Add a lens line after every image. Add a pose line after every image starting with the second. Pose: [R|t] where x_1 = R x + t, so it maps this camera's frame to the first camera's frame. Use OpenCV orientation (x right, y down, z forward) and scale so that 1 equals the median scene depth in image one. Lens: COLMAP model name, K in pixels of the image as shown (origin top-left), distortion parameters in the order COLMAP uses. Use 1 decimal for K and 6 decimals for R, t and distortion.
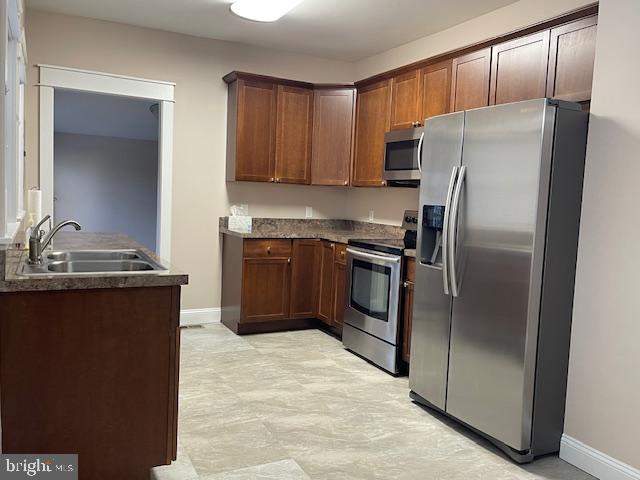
lens RADIAL K [[547.9, 0, 324.7], [0, 547.9, 243.6], [0, 0, 1]] dist [0.014713, 0.047571]
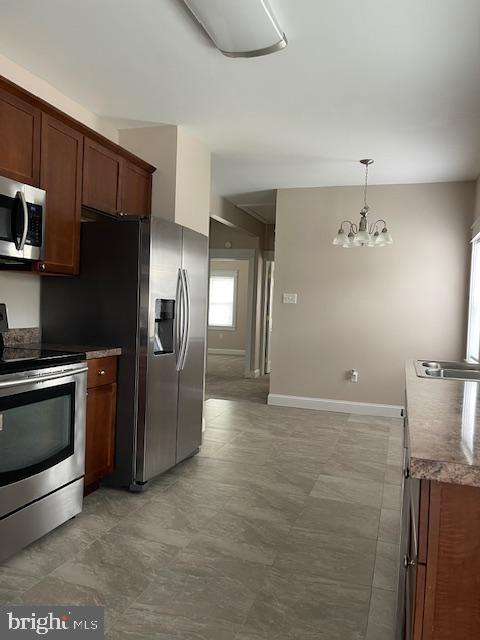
lens RADIAL K [[486.3, 0, 243.3], [0, 486.3, 318.9], [0, 0, 1]] dist [0.035452, -0.035224]
pose [[-0.702712, -0.089135, 0.705869, -0.571941], [-0.004151, 0.992618, 0.121213, -0.140959], [-0.711462, 0.082248, -0.697895, 1.456397]]
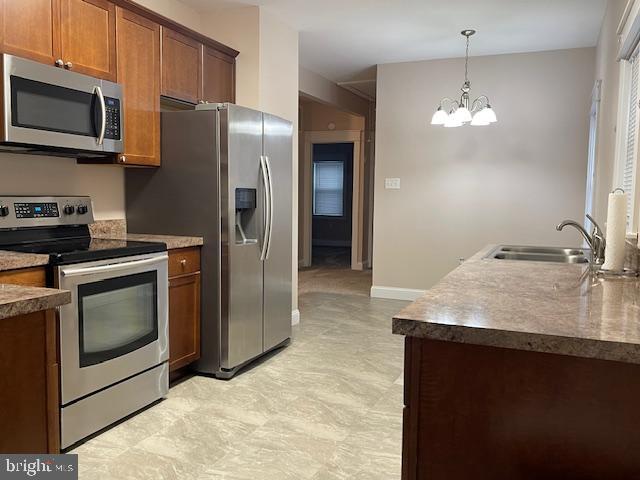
lens RADIAL K [[547.9, 0, 324.1], [0, 547.9, 234.6], [0, 0, 1]] dist [0.014713, 0.047571]
pose [[-0.646129, -0.113083, 0.754804, -0.697751], [0.026445, 0.985052, 0.170216, -0.151200], [-0.762770, 0.129943, -0.633480, 1.467861]]
